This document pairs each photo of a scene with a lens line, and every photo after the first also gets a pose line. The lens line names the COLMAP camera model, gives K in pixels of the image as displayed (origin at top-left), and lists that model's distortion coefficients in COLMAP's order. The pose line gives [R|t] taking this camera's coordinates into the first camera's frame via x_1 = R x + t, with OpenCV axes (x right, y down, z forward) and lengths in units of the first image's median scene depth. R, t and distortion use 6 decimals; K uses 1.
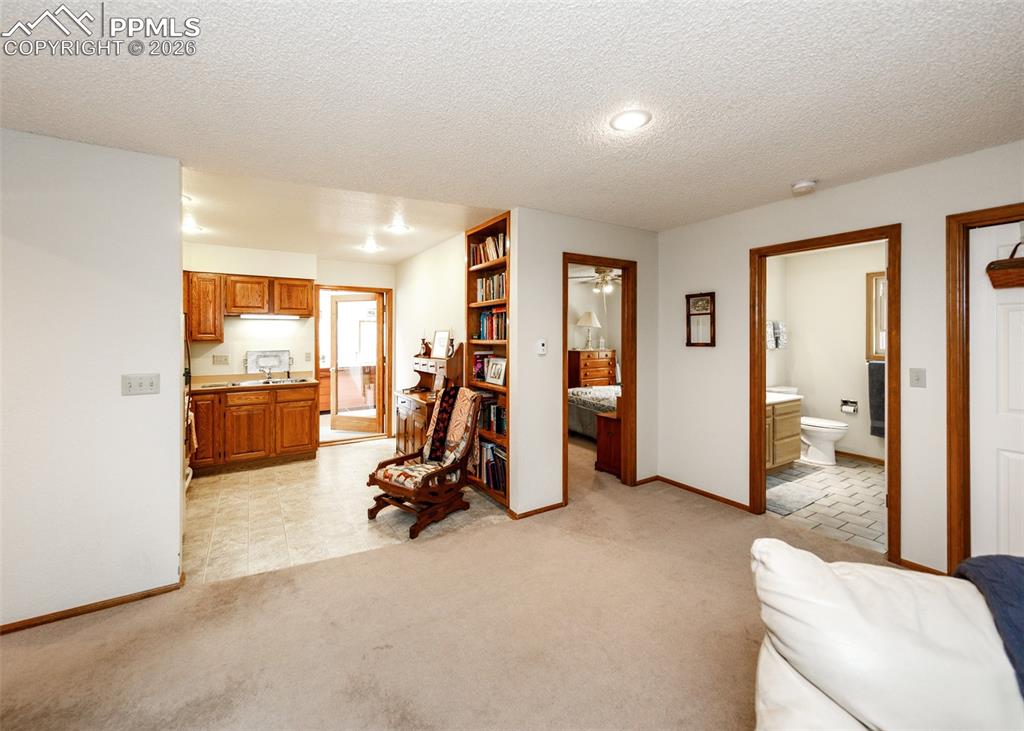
lens RADIAL K [[420.6, 0, 513.3], [0, 420.6, 336.8], [0, 0, 1]] dist [0.003963, -0.000780]
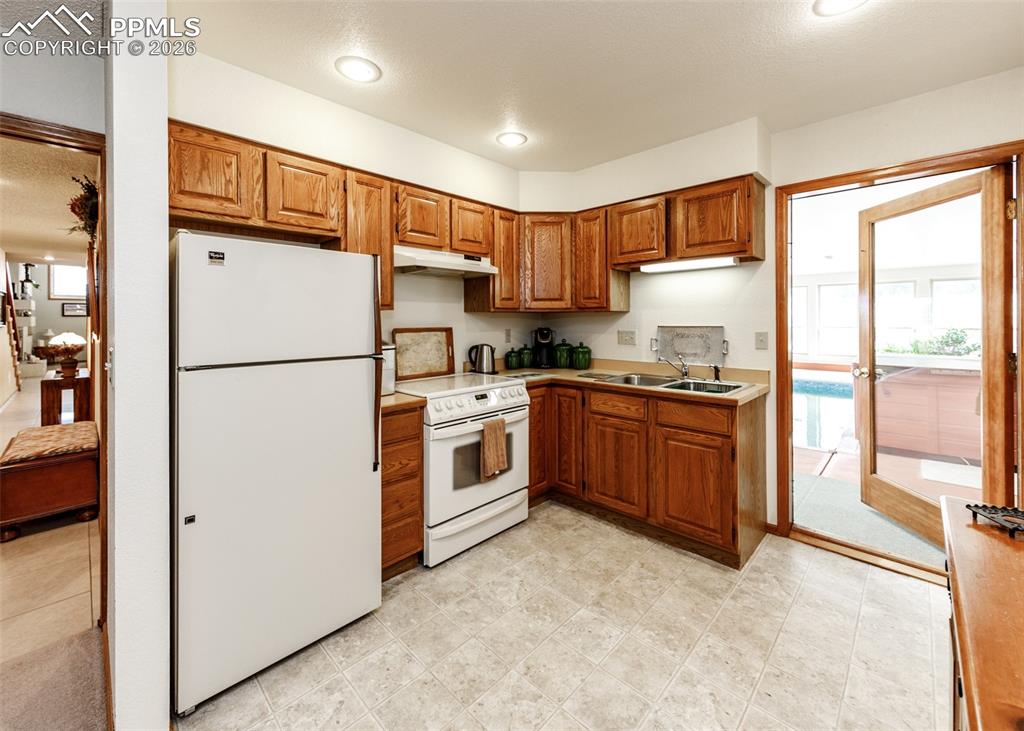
lens RADIAL K [[420.6, 0, 501.1], [0, 420.6, 316.7], [0, 0, 1]] dist [0.003963, -0.000780]
pose [[0.232958, 0.002683, -0.972483, -0.095034], [0.002089, 0.999993, 0.003259, 0.019391], [0.972485, -0.002791, 0.232950, 0.678830]]
